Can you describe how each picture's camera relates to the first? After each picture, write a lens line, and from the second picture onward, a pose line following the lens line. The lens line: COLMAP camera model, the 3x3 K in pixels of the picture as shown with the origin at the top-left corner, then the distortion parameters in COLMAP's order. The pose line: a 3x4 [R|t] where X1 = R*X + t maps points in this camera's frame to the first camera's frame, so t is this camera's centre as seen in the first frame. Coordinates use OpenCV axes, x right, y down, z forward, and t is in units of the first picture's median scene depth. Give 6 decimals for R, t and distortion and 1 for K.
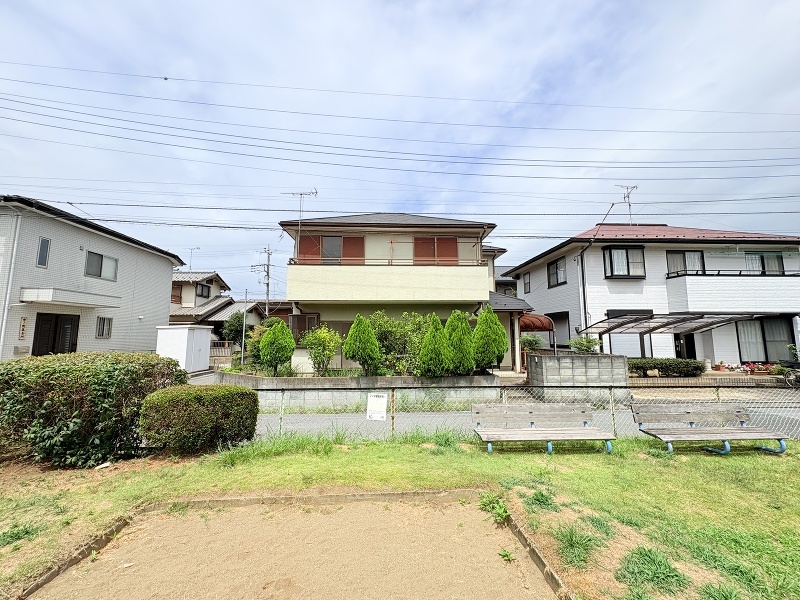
lens RADIAL K [[323.0, 0, 402.7], [0, 323.0, 301.6], [0, 0, 1]] dist [0.000977, 0.000271]
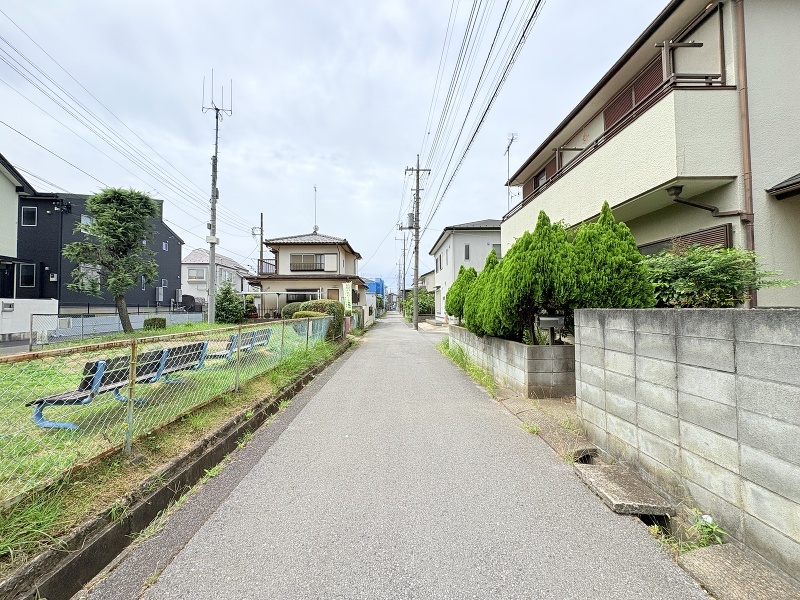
lens RADIAL K [[317.5, 0, 399.4], [0, 317.5, 297.8], [0, 0, 1]] dist [-0.000389, 0.000366]
pose [[-0.013335, -0.031699, -0.999408, 0.596125], [0.116758, 0.992611, -0.033041, 0.105079], [0.993071, -0.117129, -0.009536, 0.588388]]
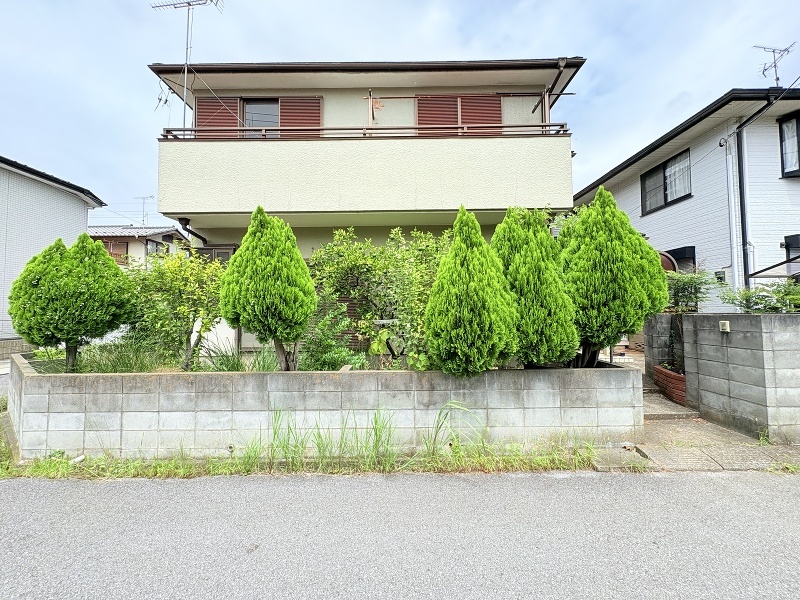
lens RADIAL K [[309.0, 0, 404.9], [0, 309.0, 306.3], [0, 0, 1]] dist [-0.001236, -0.000281]
pose [[0.999106, -0.007517, -0.041600, 0.032292], [0.010816, 0.996763, 0.079665, 0.092784], [0.040867, -0.080044, 0.995953, 0.469108]]
